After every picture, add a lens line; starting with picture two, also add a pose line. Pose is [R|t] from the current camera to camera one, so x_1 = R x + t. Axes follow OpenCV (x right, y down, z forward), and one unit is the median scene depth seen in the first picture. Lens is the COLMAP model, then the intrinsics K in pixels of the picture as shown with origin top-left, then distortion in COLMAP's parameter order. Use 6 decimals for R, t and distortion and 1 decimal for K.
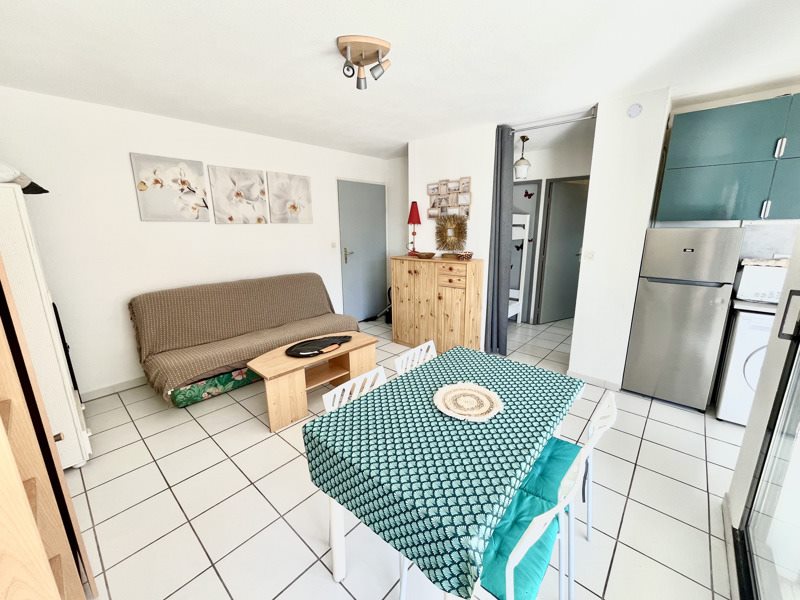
lens RADIAL K [[324.3, 0, 399.5], [0, 324.3, 300.8], [0, 0, 1]] dist [-0.001078, -0.000137]
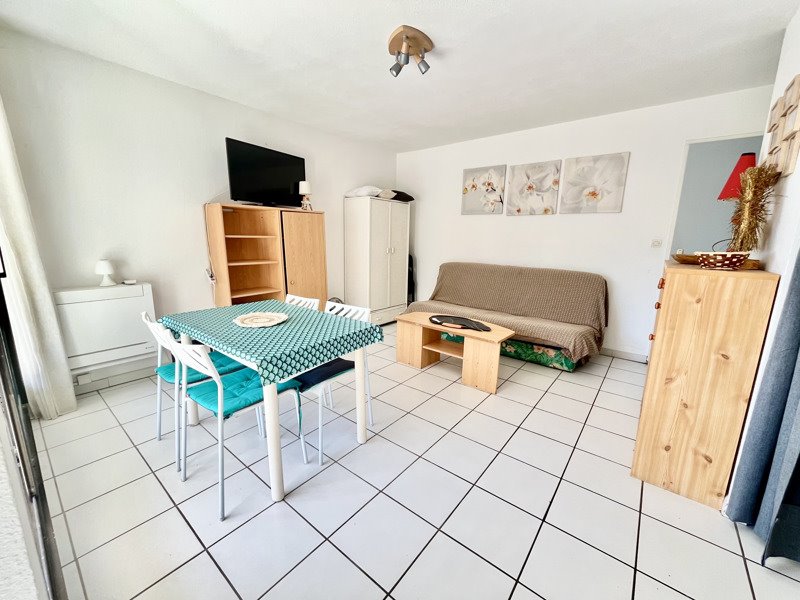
lens RADIAL K [[324.3, 0, 398.3], [0, 324.3, 301.1], [0, 0, 1]] dist [-0.001078, -0.000137]
pose [[0.048805, 0.204111, -0.977731, 0.617336], [-0.246027, 0.951192, 0.186290, -0.062902], [0.968034, 0.231456, 0.096639, 0.562342]]
